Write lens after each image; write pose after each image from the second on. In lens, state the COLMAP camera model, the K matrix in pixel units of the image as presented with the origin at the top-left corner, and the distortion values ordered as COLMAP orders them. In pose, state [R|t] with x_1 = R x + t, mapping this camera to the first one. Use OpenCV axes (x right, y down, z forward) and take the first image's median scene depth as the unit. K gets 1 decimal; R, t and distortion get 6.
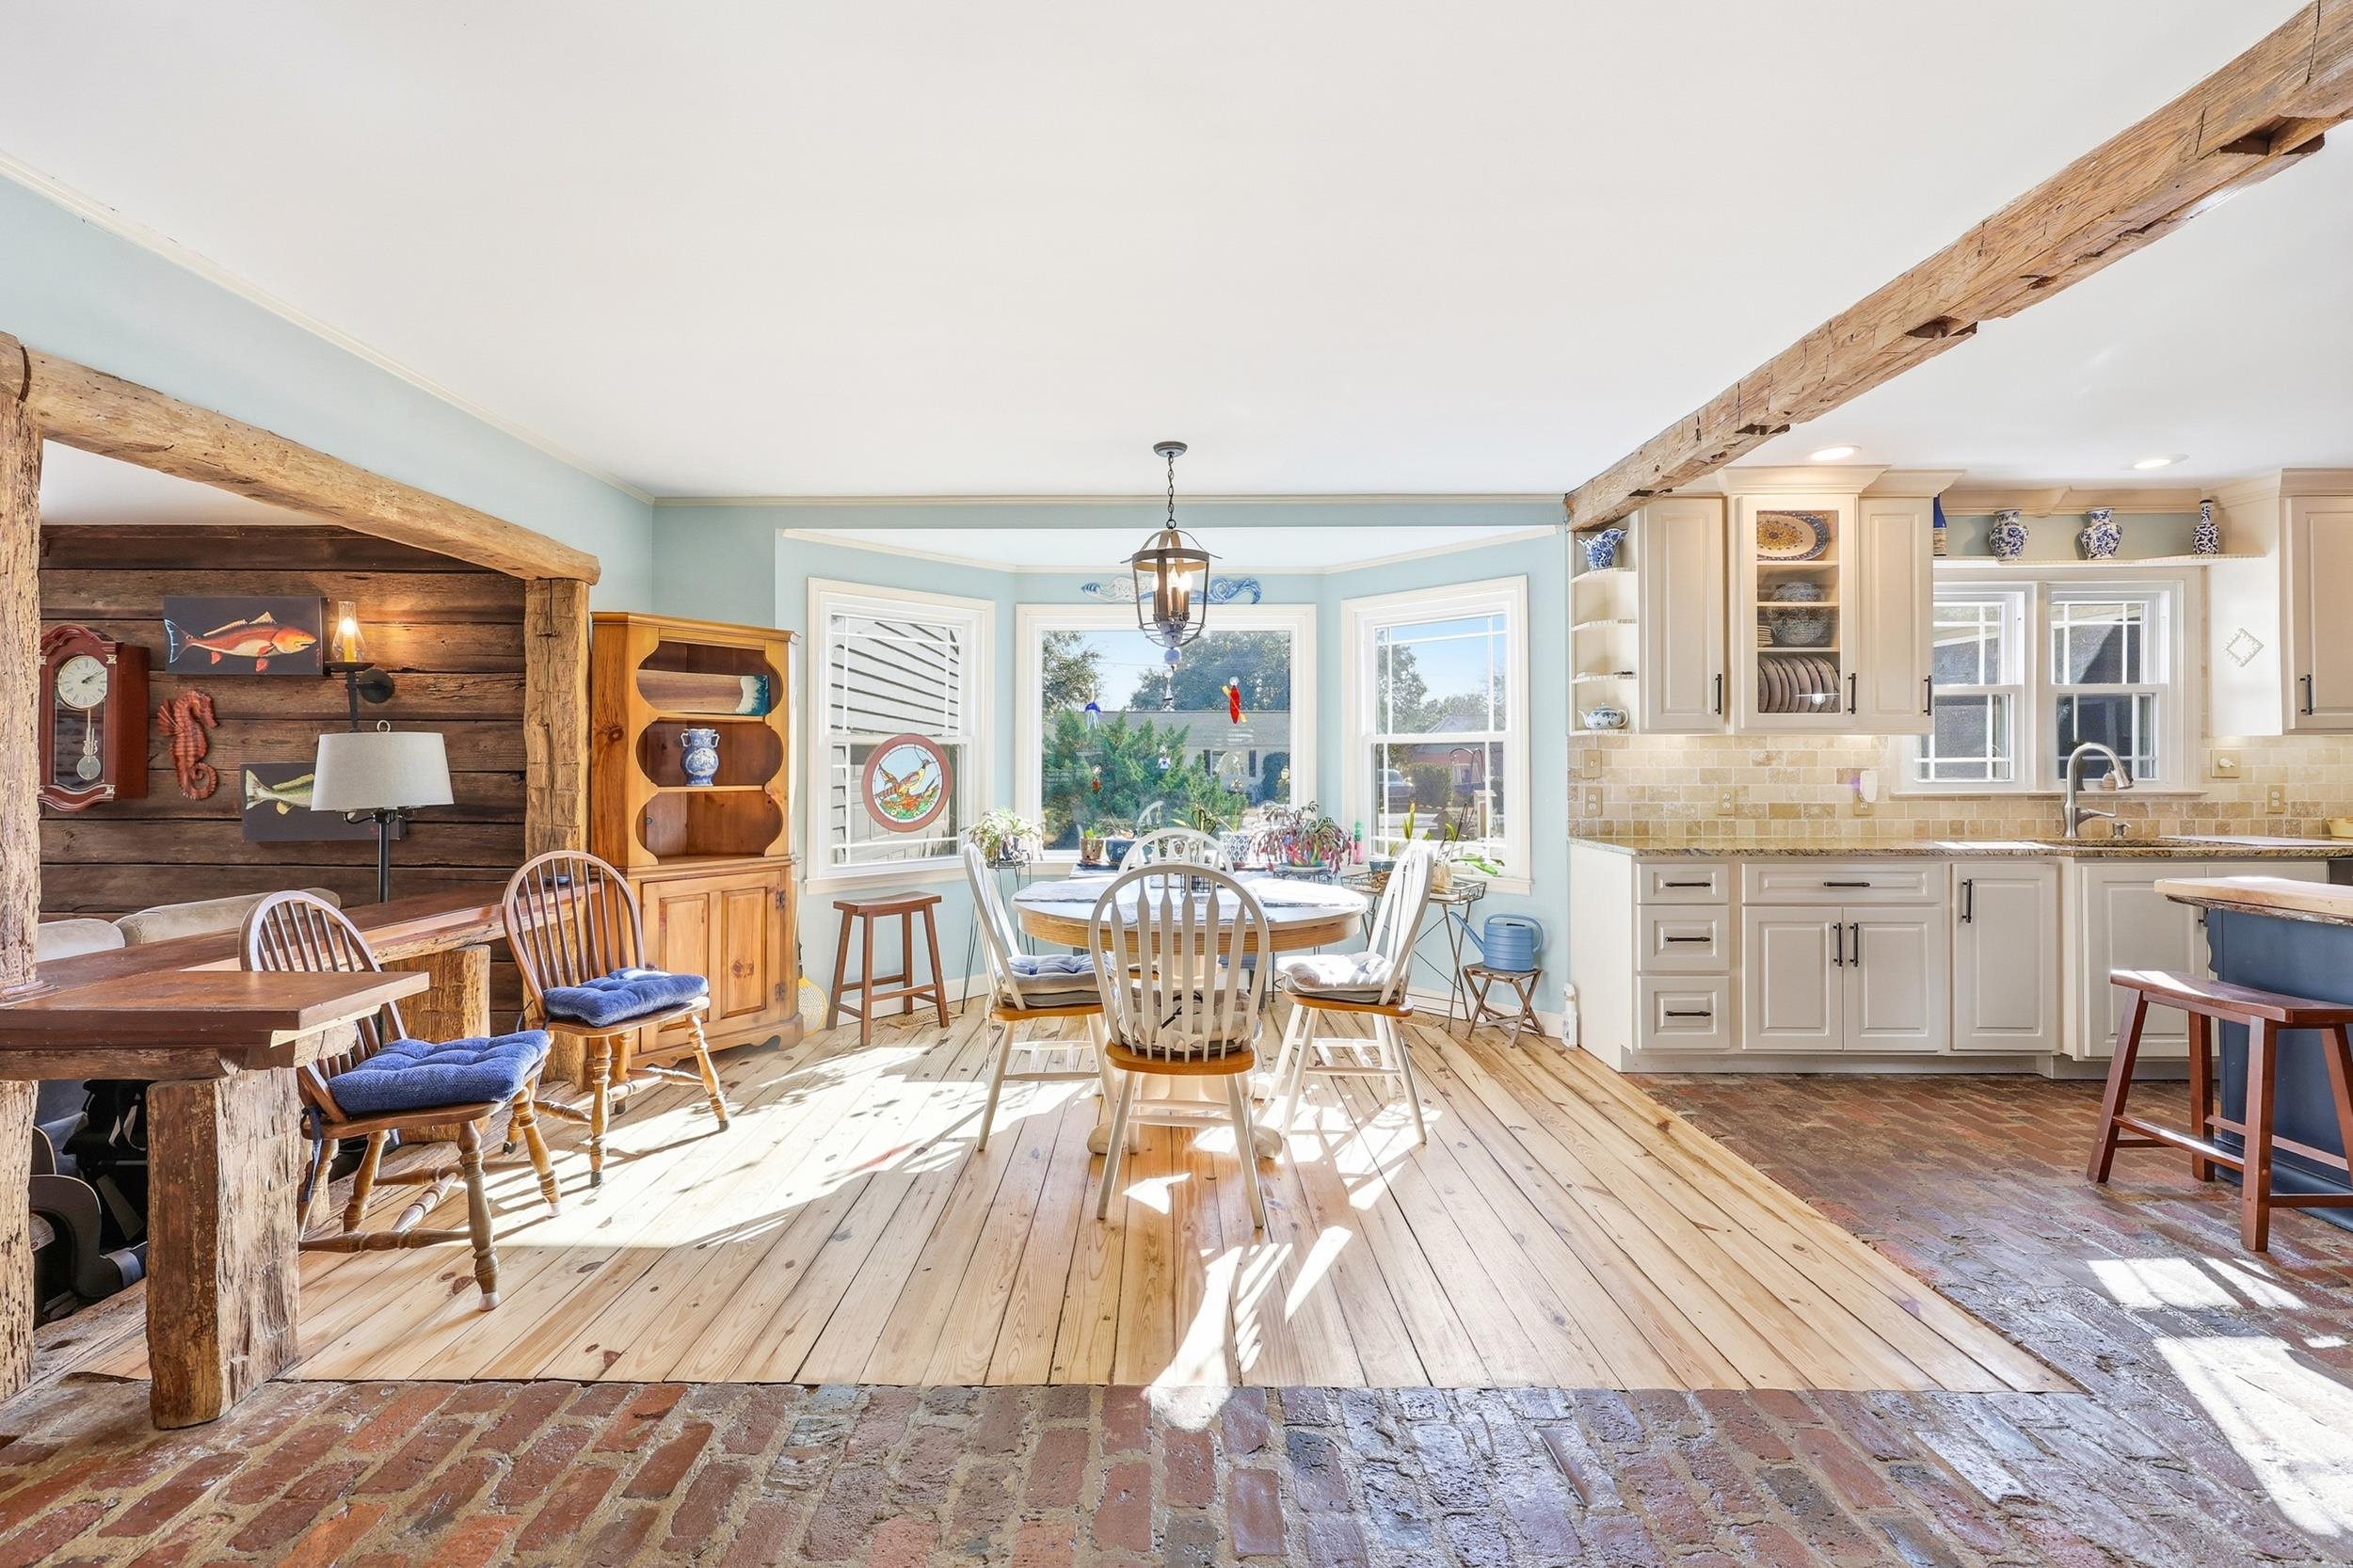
lens RADIAL K [[971.7, 0, 1173.7], [0, 971.7, 764.3], [0, 0, 1]] dist [0.002116, -0.000159]
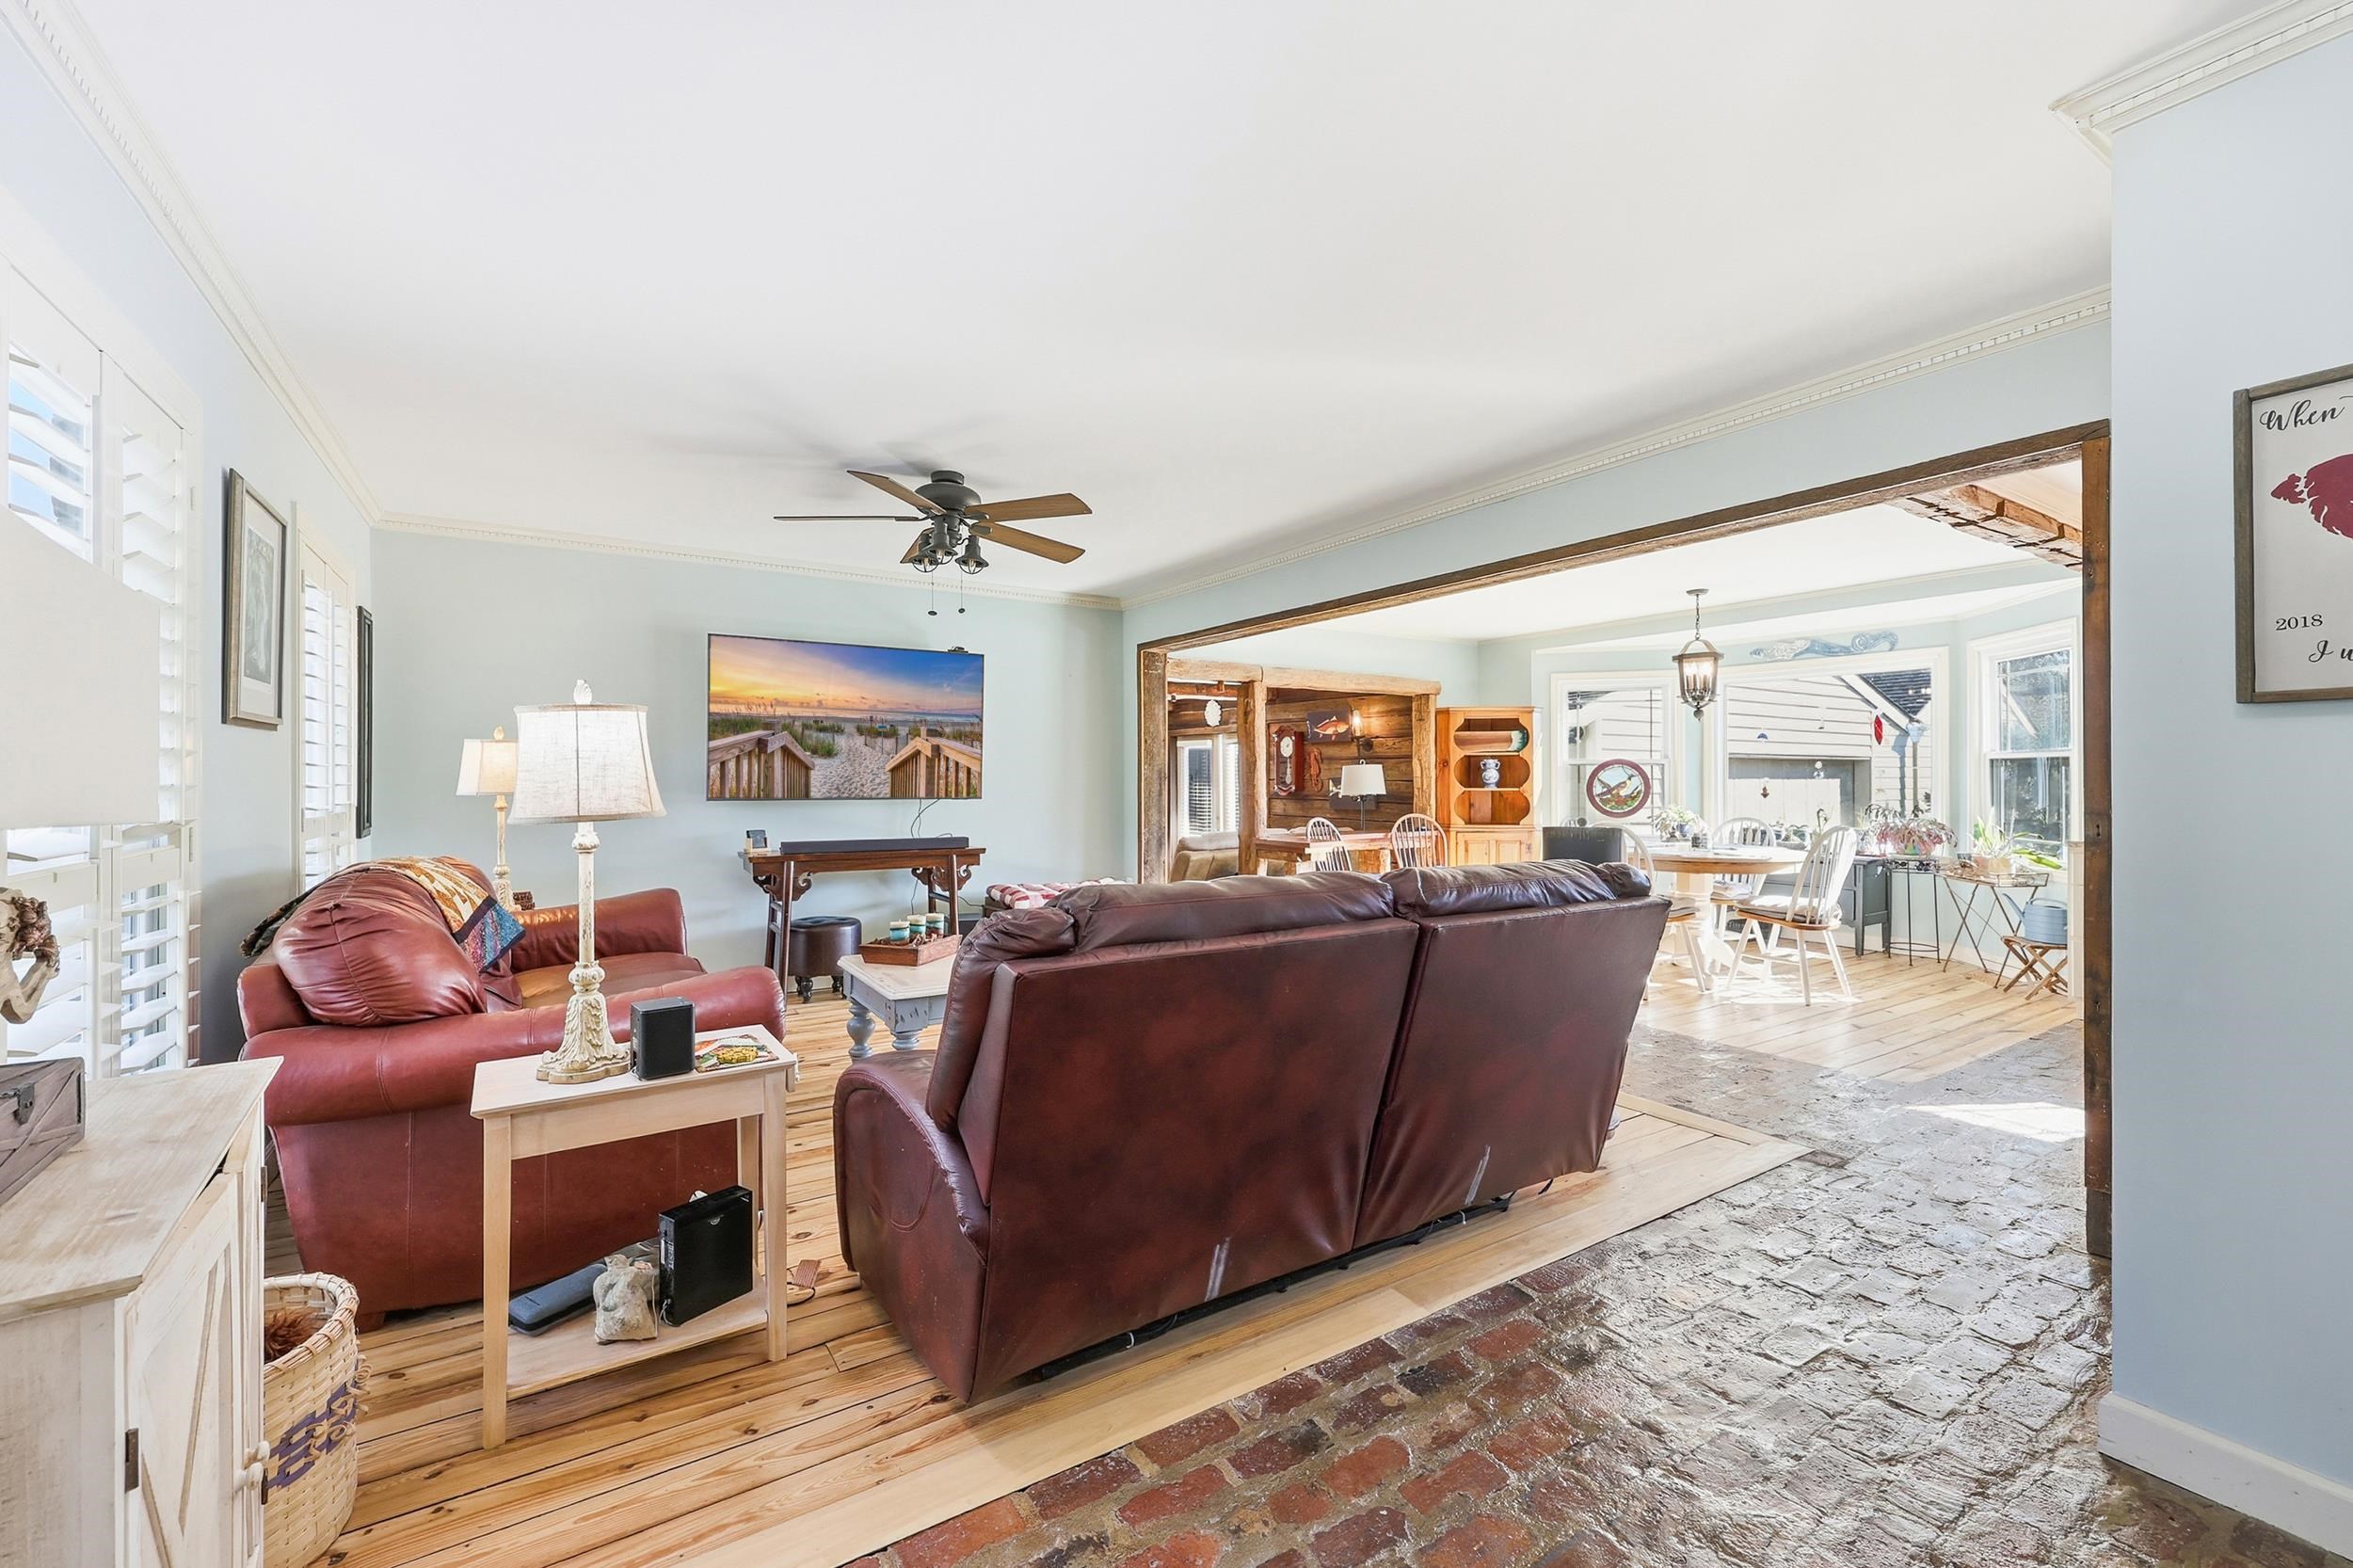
lens RADIAL K [[971.7, 0, 1155.3], [0, 971.7, 786.0], [0, 0, 1]] dist [0.002116, -0.000159]
pose [[0.534117, 0.005971, -0.845389, 0.903942], [0.001205, 0.999969, 0.007825, 0.001840], [0.845410, -0.005198, 0.534093, -0.698160]]
